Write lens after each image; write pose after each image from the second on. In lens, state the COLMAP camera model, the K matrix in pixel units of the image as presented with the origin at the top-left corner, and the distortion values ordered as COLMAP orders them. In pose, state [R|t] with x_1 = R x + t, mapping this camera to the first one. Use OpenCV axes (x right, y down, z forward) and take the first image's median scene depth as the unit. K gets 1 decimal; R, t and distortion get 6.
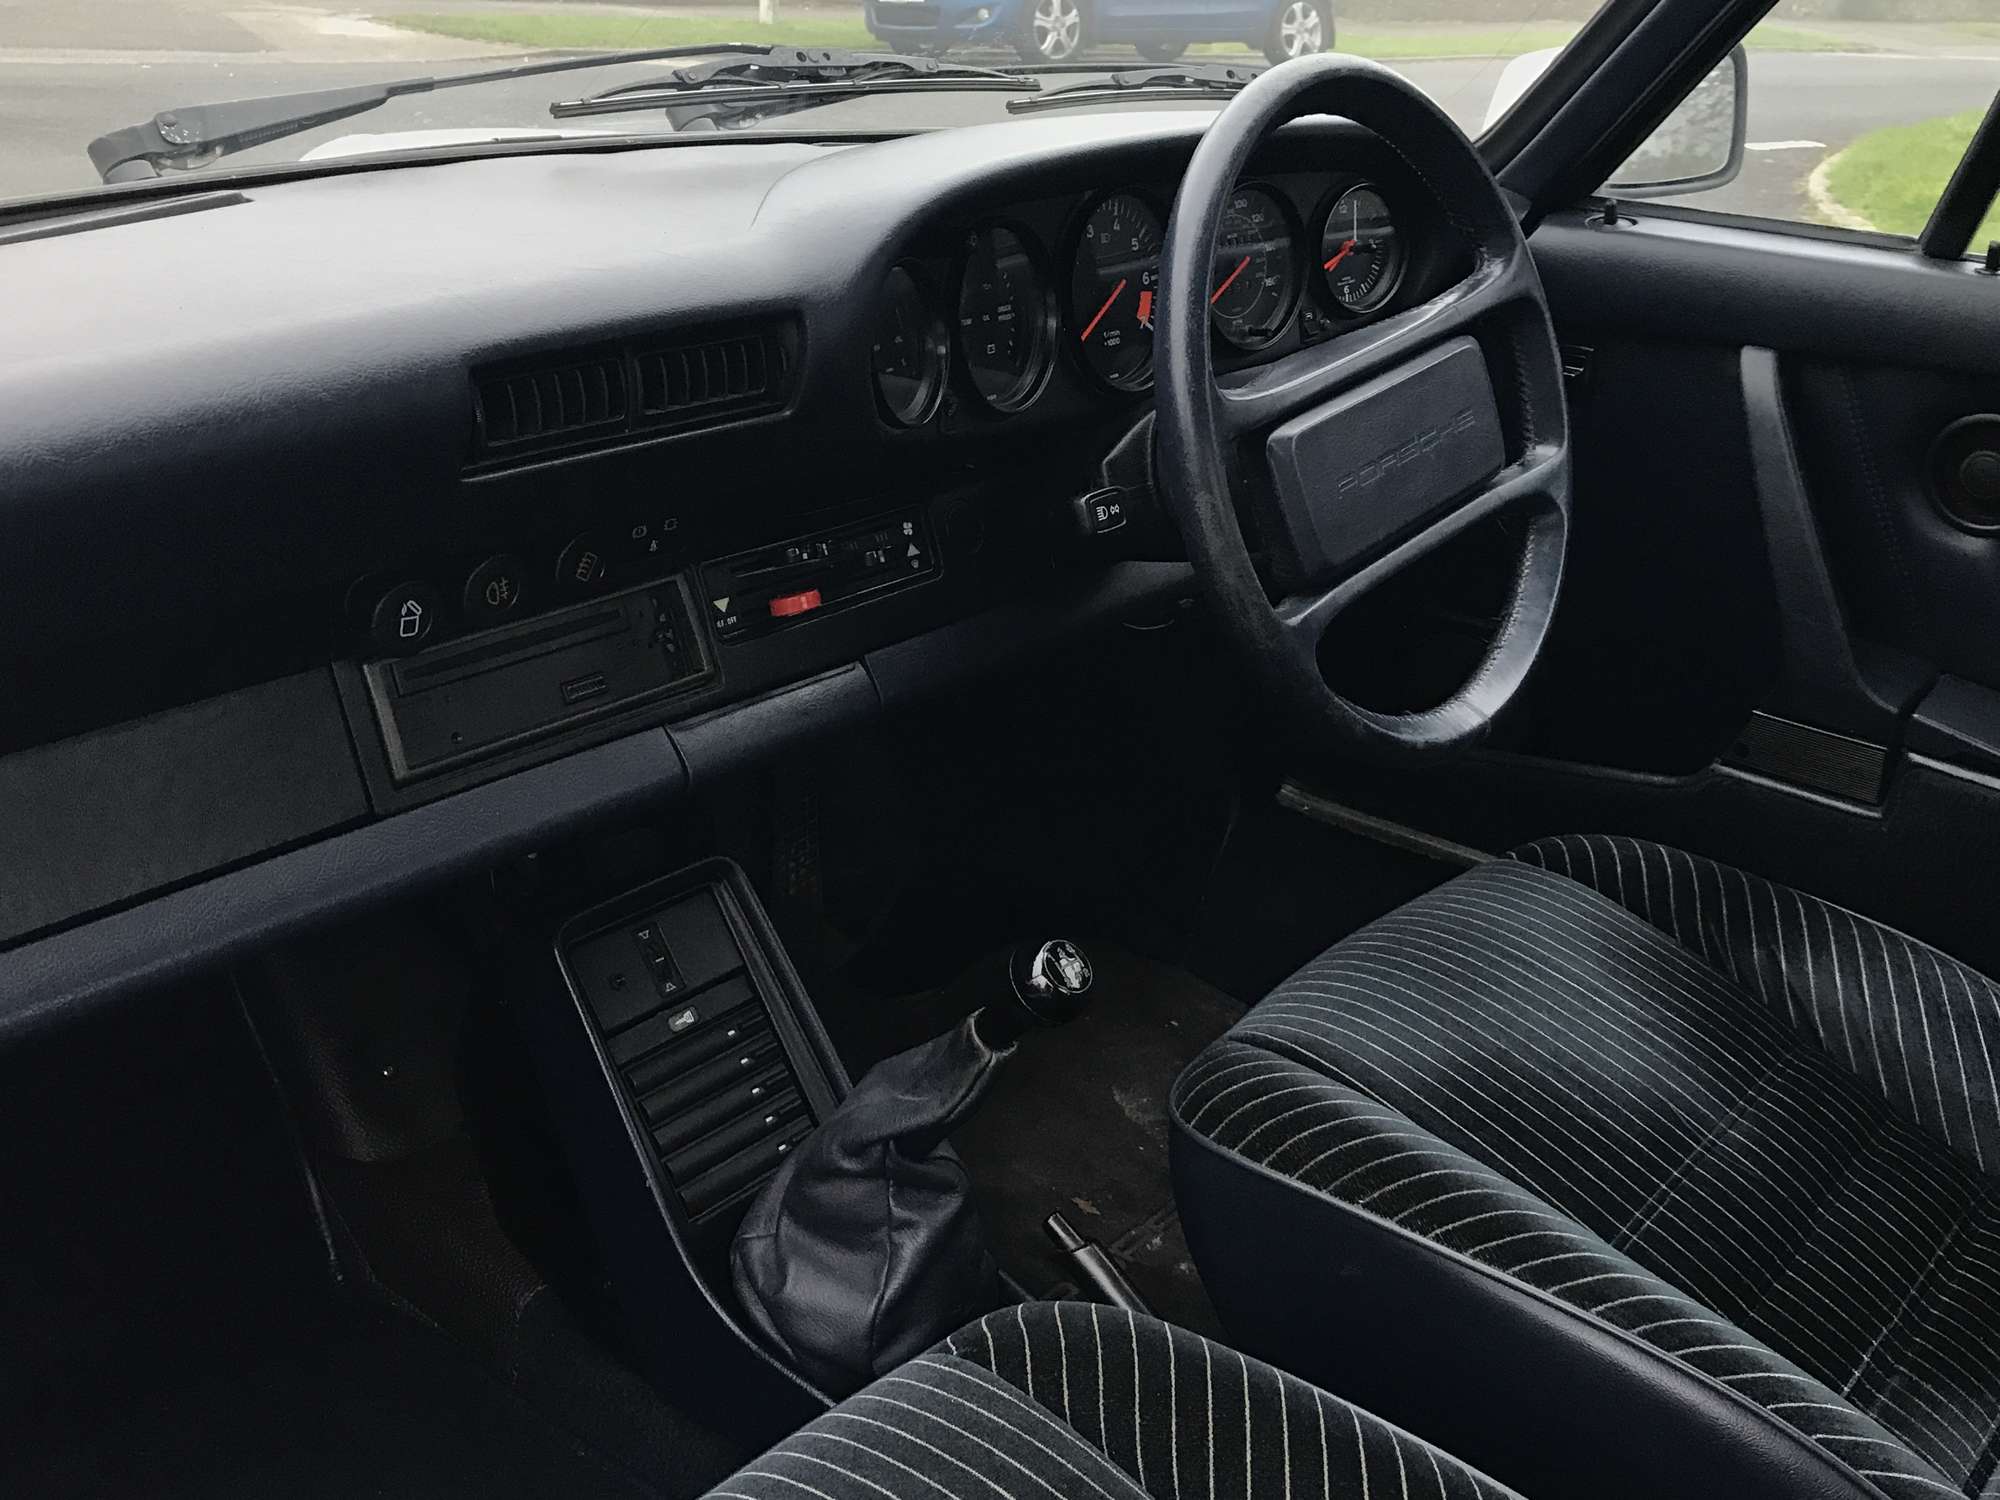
lens RADIAL K [[2045.5, 0, 996.4], [0, 2045.5, 750.2], [0, 0, 1]] dist [-0.008946, 0.000000]
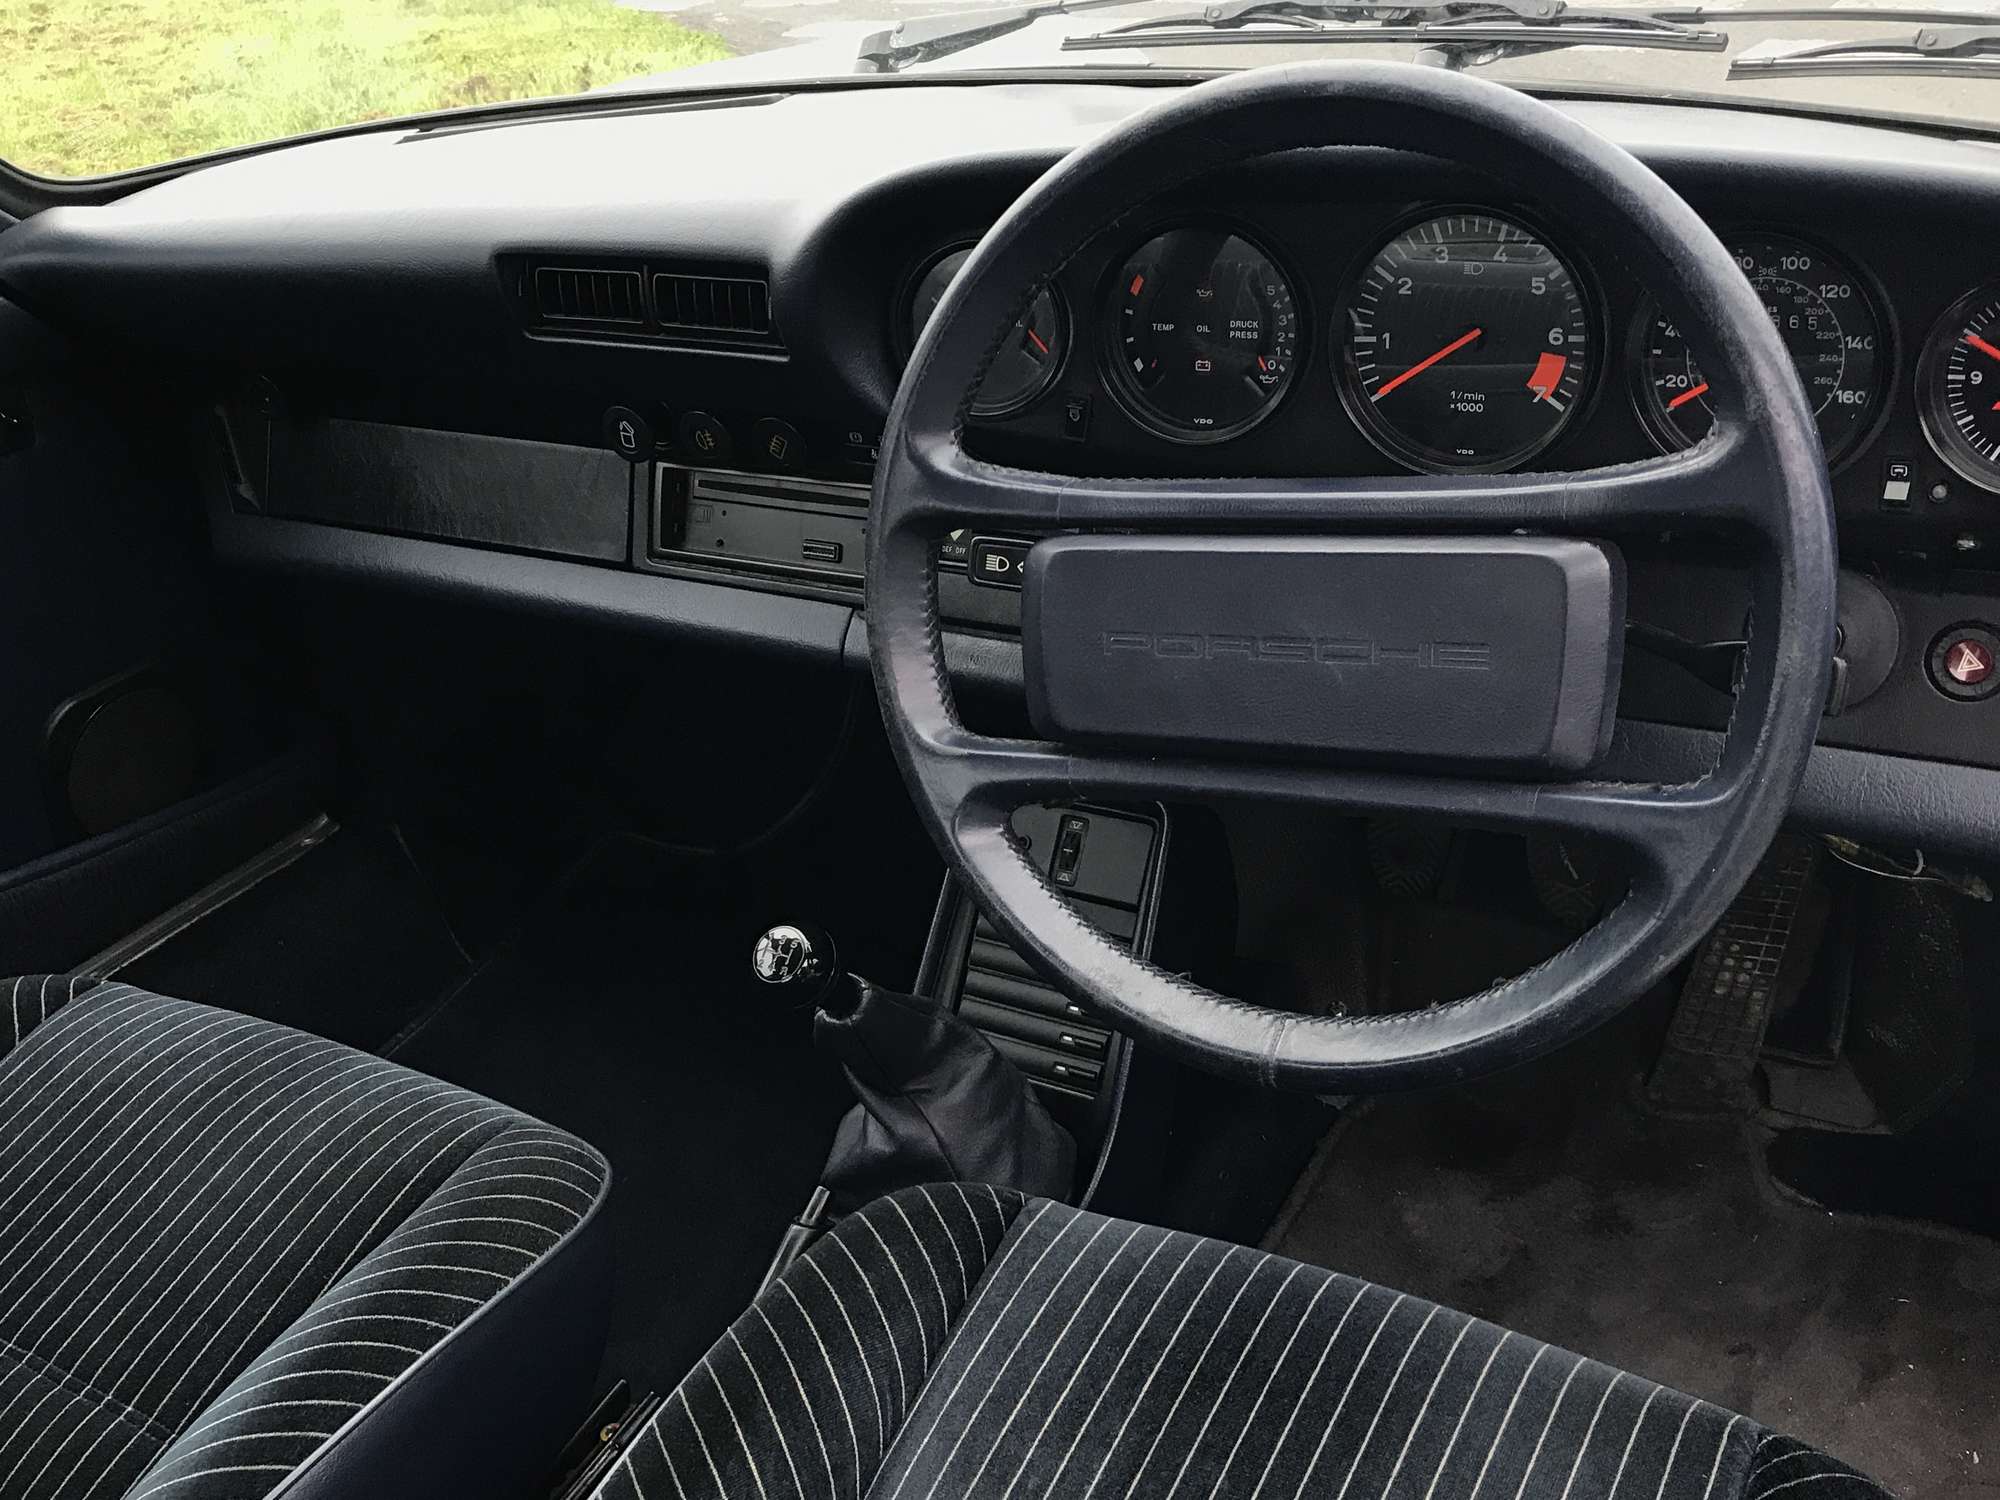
lens RADIAL K [[2045.5, 0, 996.5], [0, 2045.5, 750.5], [0, 0, 1]] dist [-0.008946, 0.000000]
pose [[0.161983, 0.405488, -0.899634, 0.834577], [-0.274042, 0.894298, 0.353740, -0.337552], [0.947978, 0.189238, 0.255982, 0.740368]]
